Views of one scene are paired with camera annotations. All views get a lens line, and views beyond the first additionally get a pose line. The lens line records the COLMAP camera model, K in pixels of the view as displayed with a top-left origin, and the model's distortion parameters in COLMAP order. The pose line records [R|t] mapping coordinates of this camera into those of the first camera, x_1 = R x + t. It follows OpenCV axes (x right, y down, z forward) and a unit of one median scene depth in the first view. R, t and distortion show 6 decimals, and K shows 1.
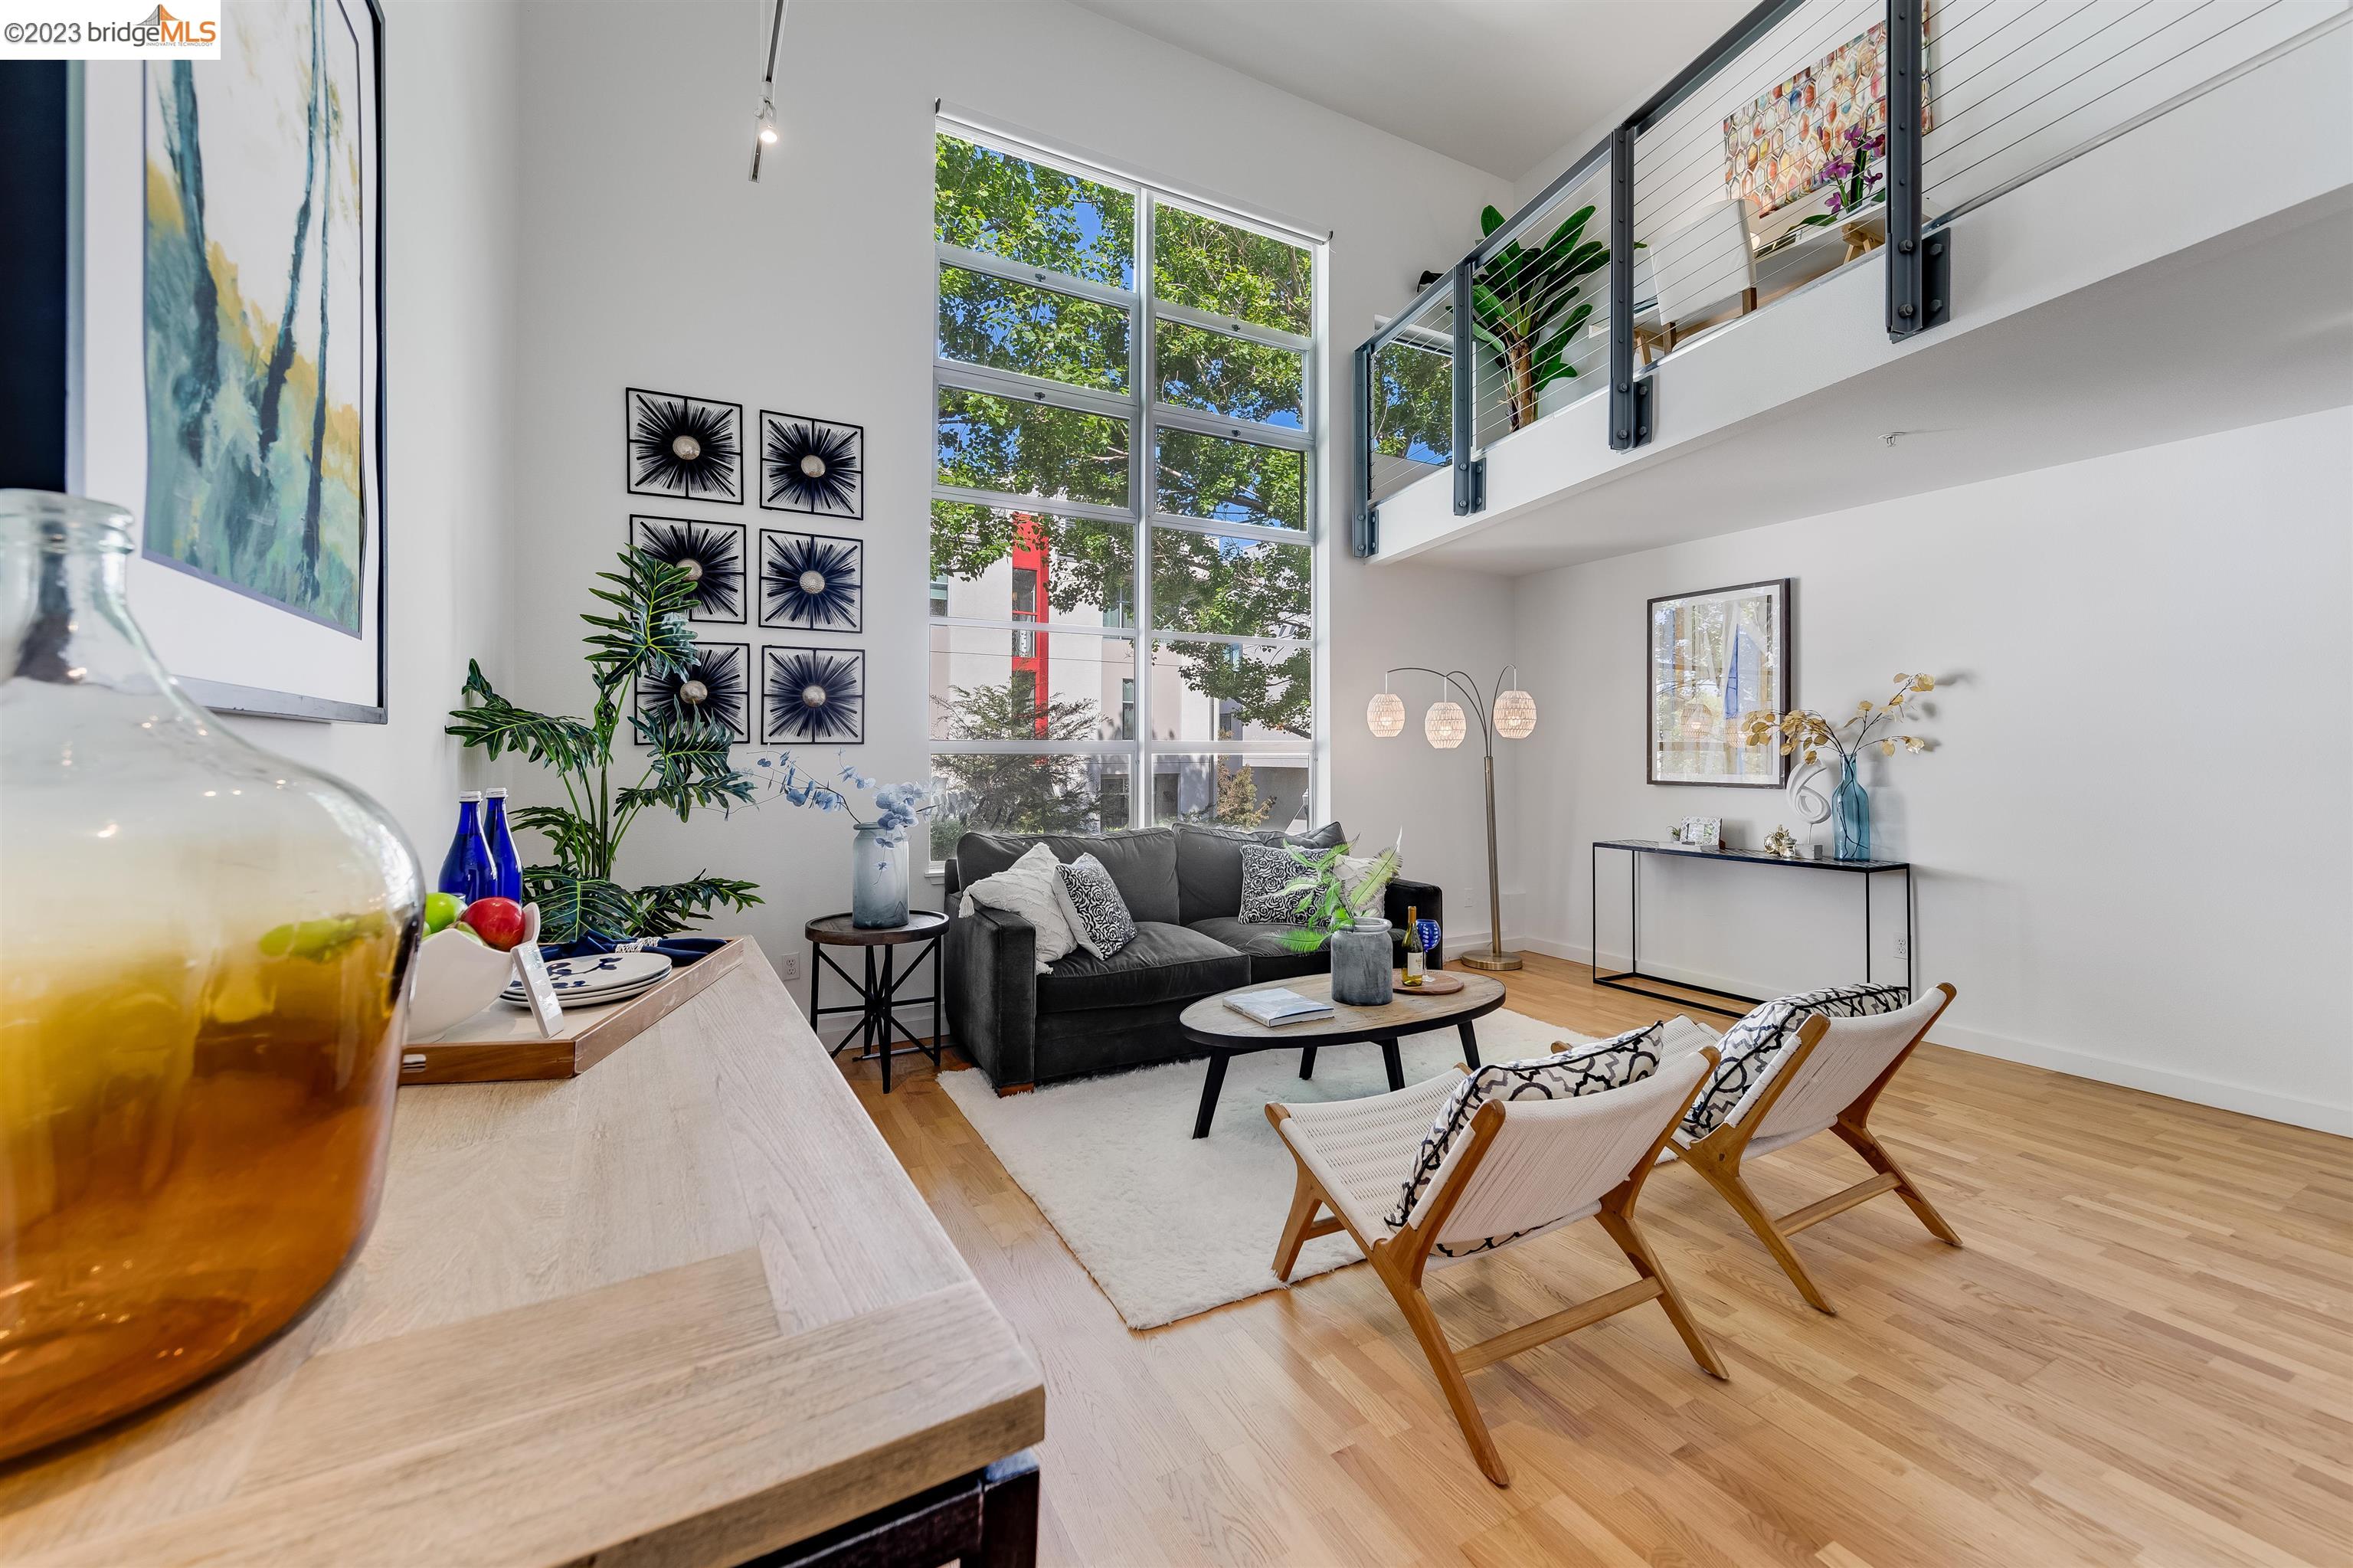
lens RADIAL K [[928.8, 0, 1166.5], [0, 928.8, 753.6], [0, 0, 1]] dist [0.004226, -0.001715]
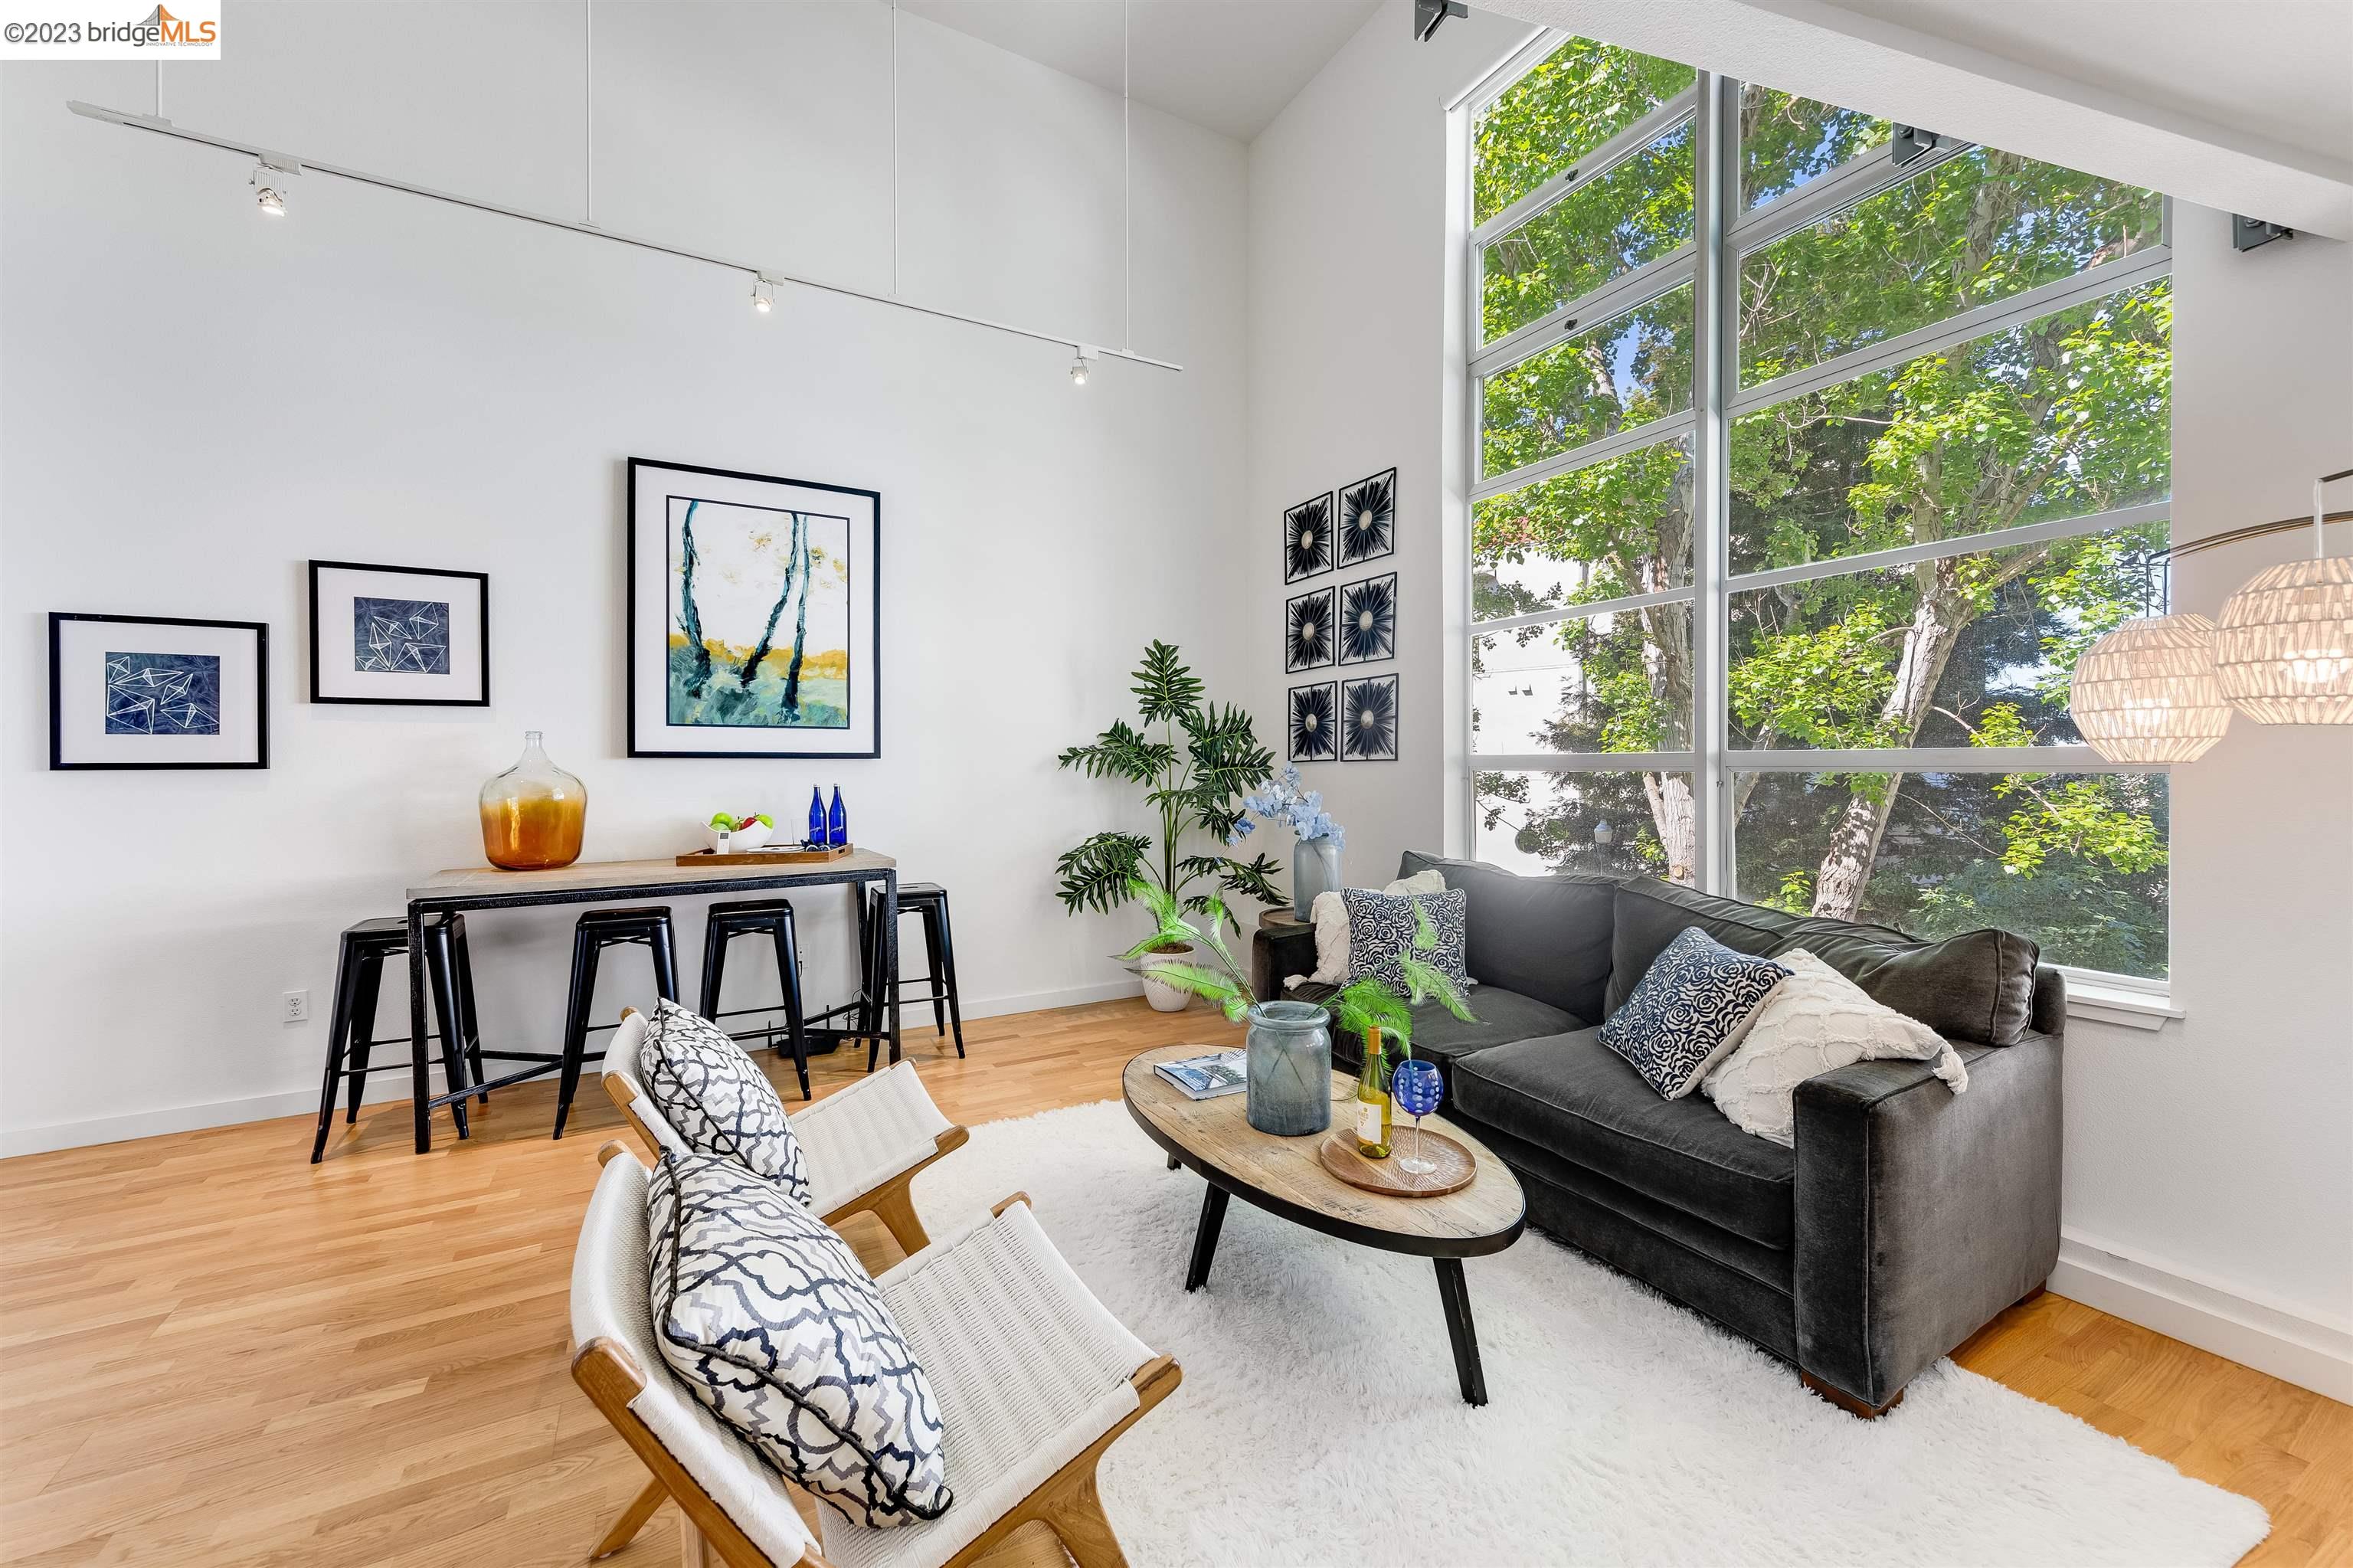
lens RADIAL K [[928.8, 0, 1198.5], [0, 928.8, 765.9], [0, 0, 1]] dist [0.004226, -0.001715]
pose [[0.029100, -0.001275, -0.999576, 0.760556], [-0.000020, 0.999999, -0.001276, -0.003464], [0.999577, 0.000057, 0.029100, 0.761917]]
